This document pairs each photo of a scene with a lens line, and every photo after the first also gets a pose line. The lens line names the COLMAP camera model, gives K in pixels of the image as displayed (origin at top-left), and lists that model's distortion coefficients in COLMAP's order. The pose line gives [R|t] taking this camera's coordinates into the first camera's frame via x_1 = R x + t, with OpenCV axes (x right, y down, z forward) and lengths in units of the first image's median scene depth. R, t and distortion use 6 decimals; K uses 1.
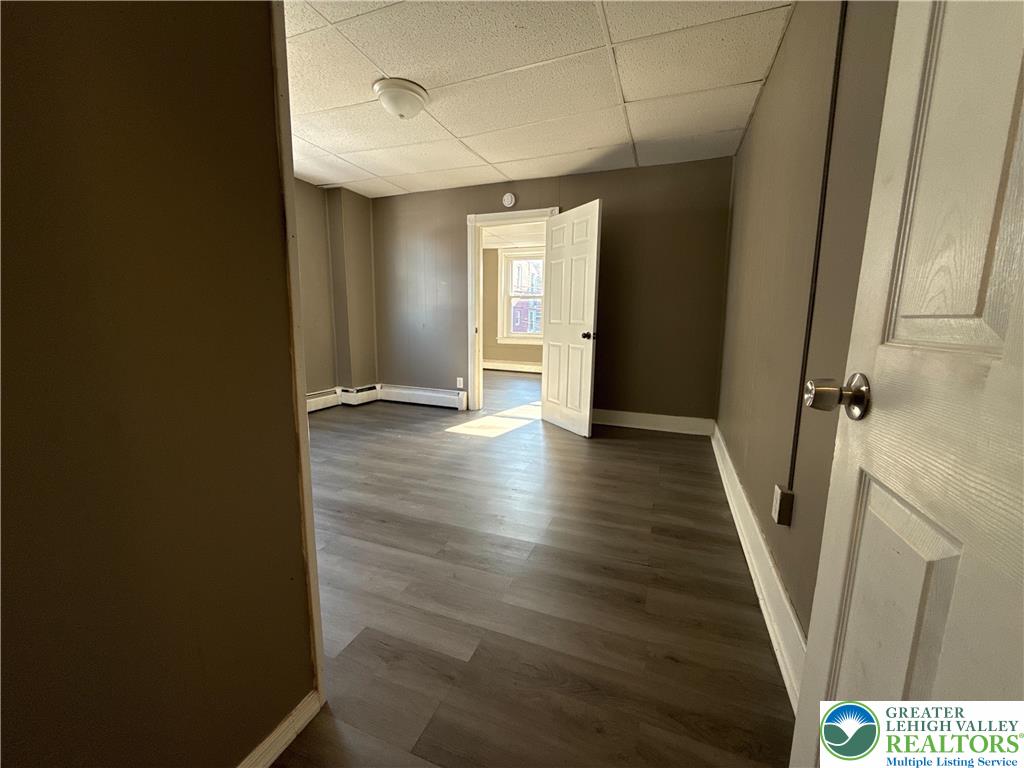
lens RADIAL K [[406.8, 0, 508.7], [0, 406.8, 382.6], [0, 0, 1]] dist [0.002411, -0.000117]
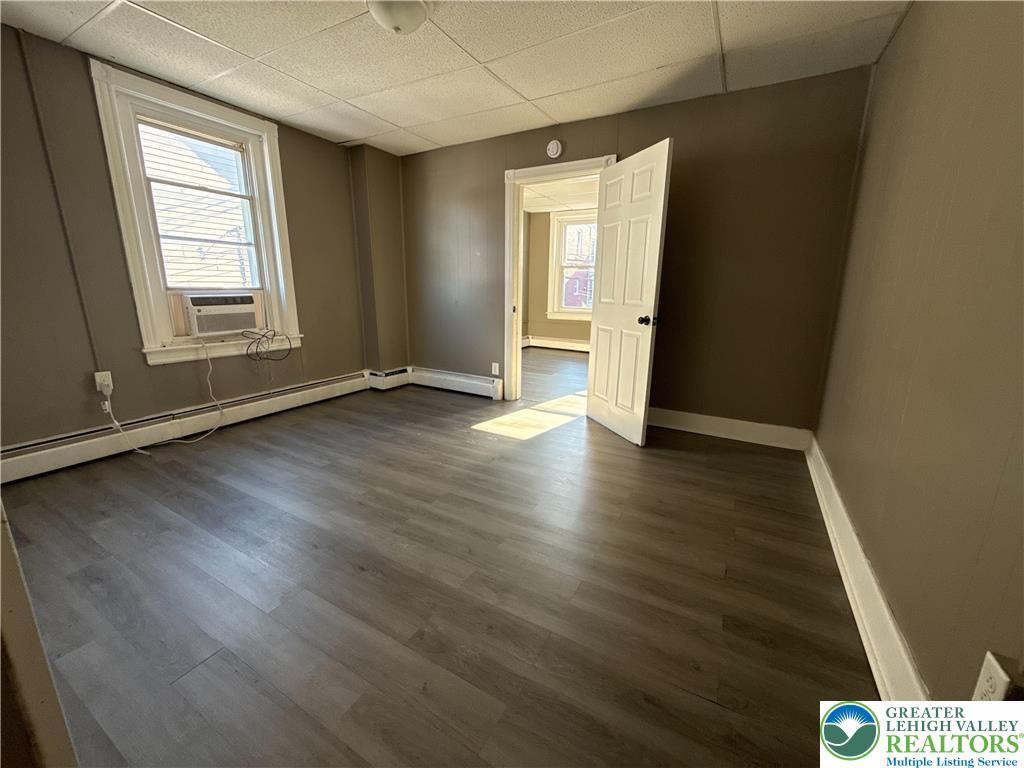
lens RADIAL K [[406.8, 0, 508.7], [0, 406.8, 384.0], [0, 0, 1]] dist [0.002411, -0.000117]
pose [[0.989844, 0.029981, -0.138959, 0.041080], [-0.018990, 0.996634, 0.079756, -0.046916], [0.140882, -0.076307, 0.987081, 0.160426]]
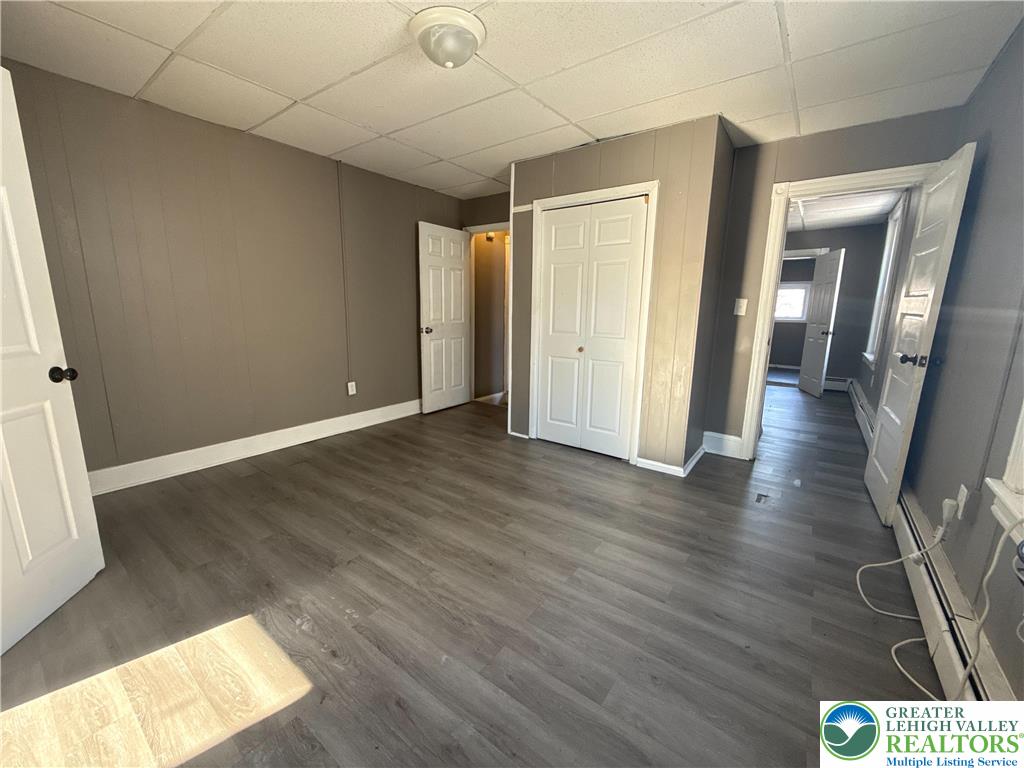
lens RADIAL K [[406.8, 0, 509.9], [0, 406.8, 383.1], [0, 0, 1]] dist [0.002411, -0.000117]
pose [[-0.964324, -0.082336, 0.251594, -0.388398], [0.008181, 0.940678, 0.339202, -0.240265], [-0.264597, 0.329159, -0.906445, 1.194942]]
